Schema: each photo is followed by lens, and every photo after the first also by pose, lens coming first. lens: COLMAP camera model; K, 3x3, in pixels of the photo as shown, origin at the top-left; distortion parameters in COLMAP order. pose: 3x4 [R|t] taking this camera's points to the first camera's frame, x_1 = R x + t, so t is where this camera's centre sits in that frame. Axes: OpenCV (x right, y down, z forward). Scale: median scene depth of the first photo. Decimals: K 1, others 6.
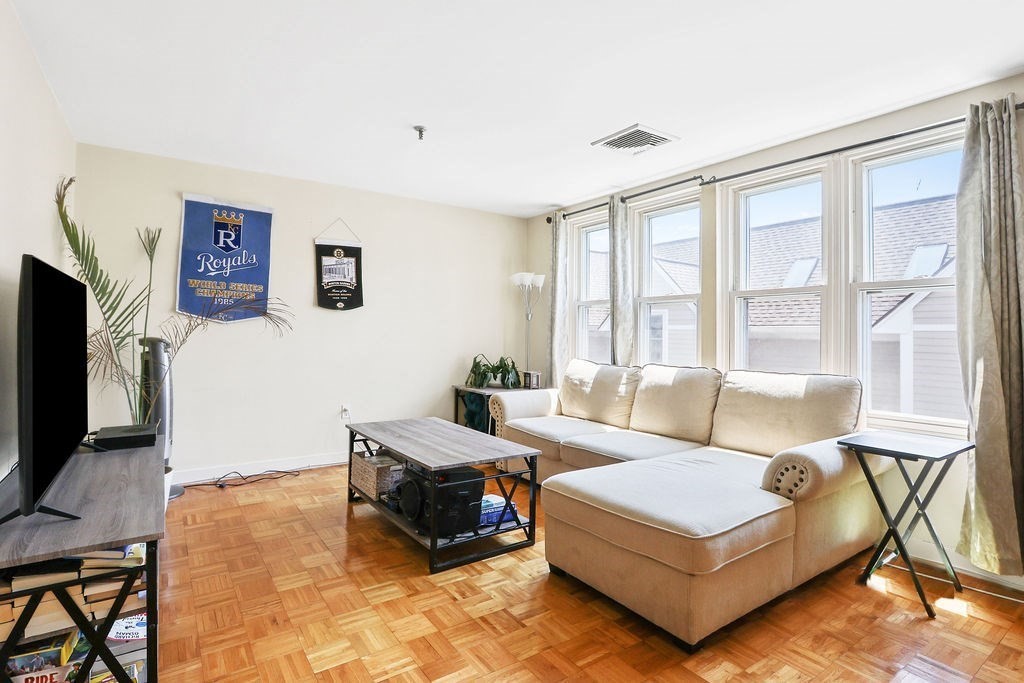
lens RADIAL K [[518.4, 0, 514.1], [0, 518.4, 327.9], [0, 0, 1]] dist [-0.002037, -0.000244]
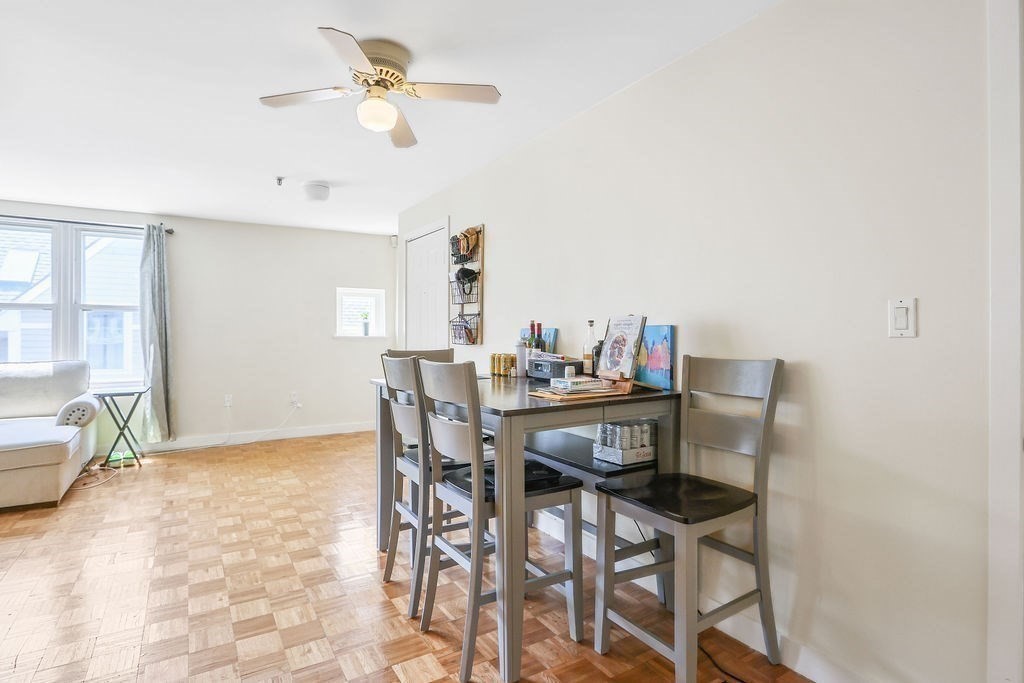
lens RADIAL K [[513.9, 0, 512.5], [0, 513.9, 327.3], [0, 0, 1]] dist [-0.053169, -0.000098]
pose [[0.054887, 0.004055, 0.998484, -1.121388], [-0.012381, 0.999918, -0.003380, -0.033047], [-0.998416, -0.012177, 0.054933, -0.625991]]
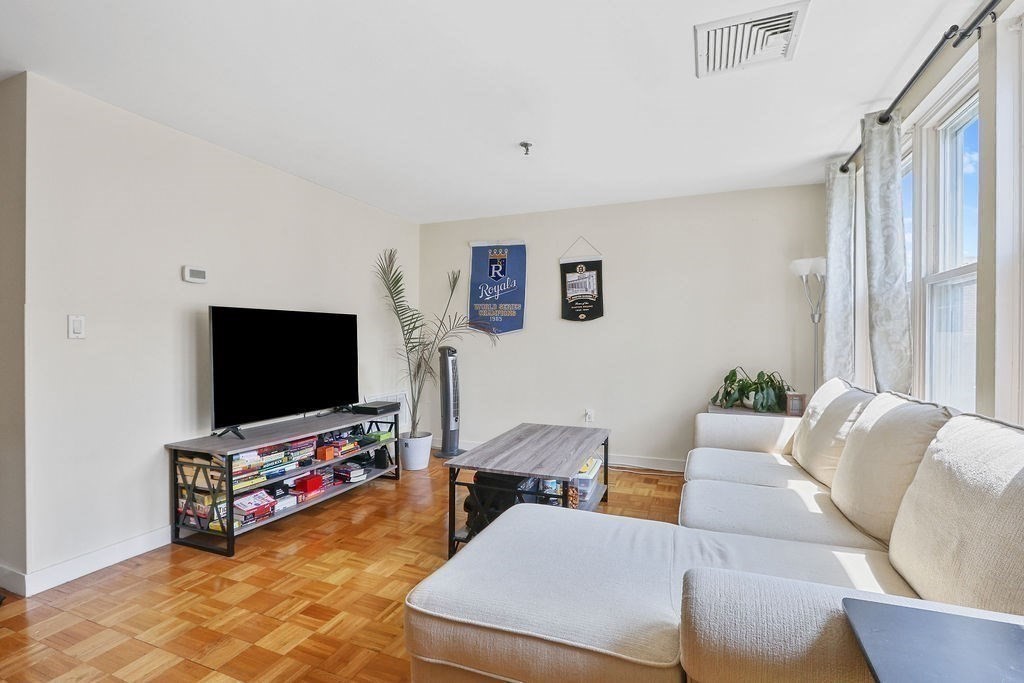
lens RADIAL K [[500.8, 0, 522.7], [0, 500.8, 346.3], [0, 0, 1]] dist [-0.014739, 0.001406]
pose [[0.538510, -0.001330, -0.842618, 0.484688], [0.013994, 0.999875, 0.007365, 0.008906], [0.842503, -0.015758, 0.538462, 0.334936]]
